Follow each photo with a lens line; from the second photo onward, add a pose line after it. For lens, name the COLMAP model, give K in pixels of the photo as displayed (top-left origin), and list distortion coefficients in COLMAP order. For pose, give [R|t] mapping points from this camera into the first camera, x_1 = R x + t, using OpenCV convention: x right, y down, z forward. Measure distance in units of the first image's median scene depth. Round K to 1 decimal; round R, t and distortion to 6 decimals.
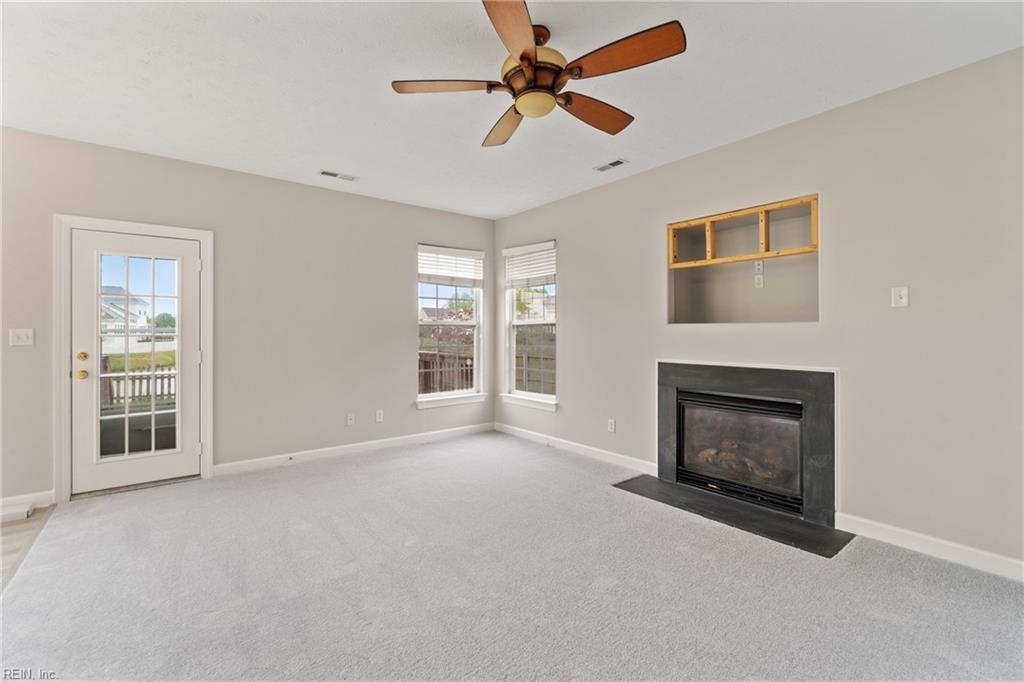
lens RADIAL K [[444.3, 0, 510.2], [0, 444.3, 334.1], [0, 0, 1]] dist [-0.000184, 0.000116]
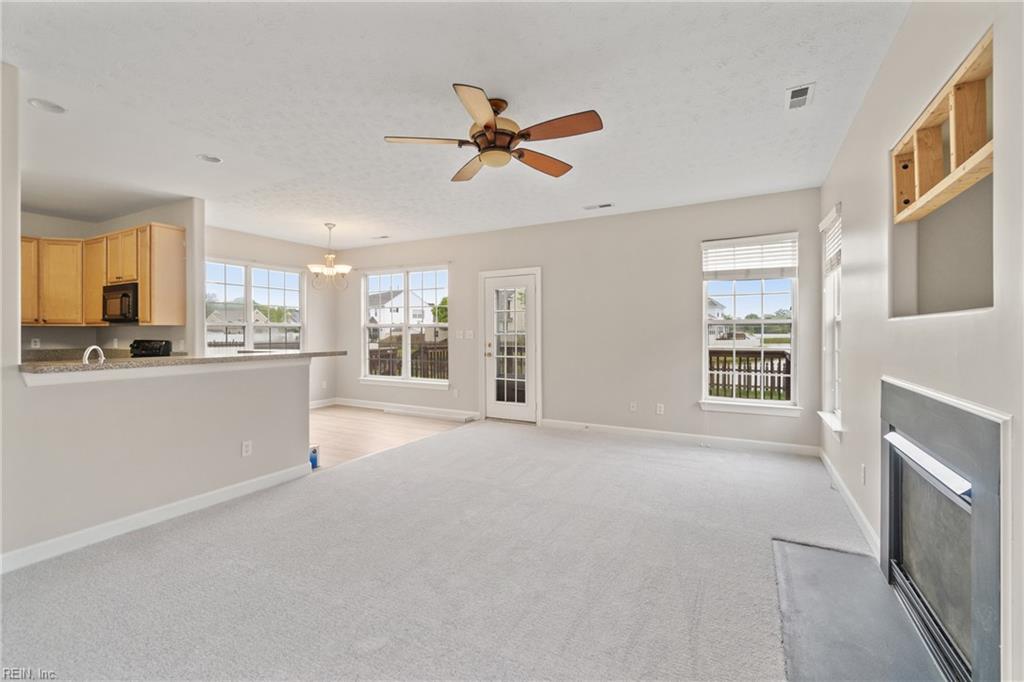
lens RADIAL K [[444.3, 0, 508.3], [0, 444.3, 335.5], [0, 0, 1]] dist [-0.000184, 0.000116]
pose [[0.384098, 0.008726, -0.923251, 0.706964], [-0.000034, 0.999955, 0.009437, -0.007525], [0.923292, -0.003593, 0.384082, 0.302555]]
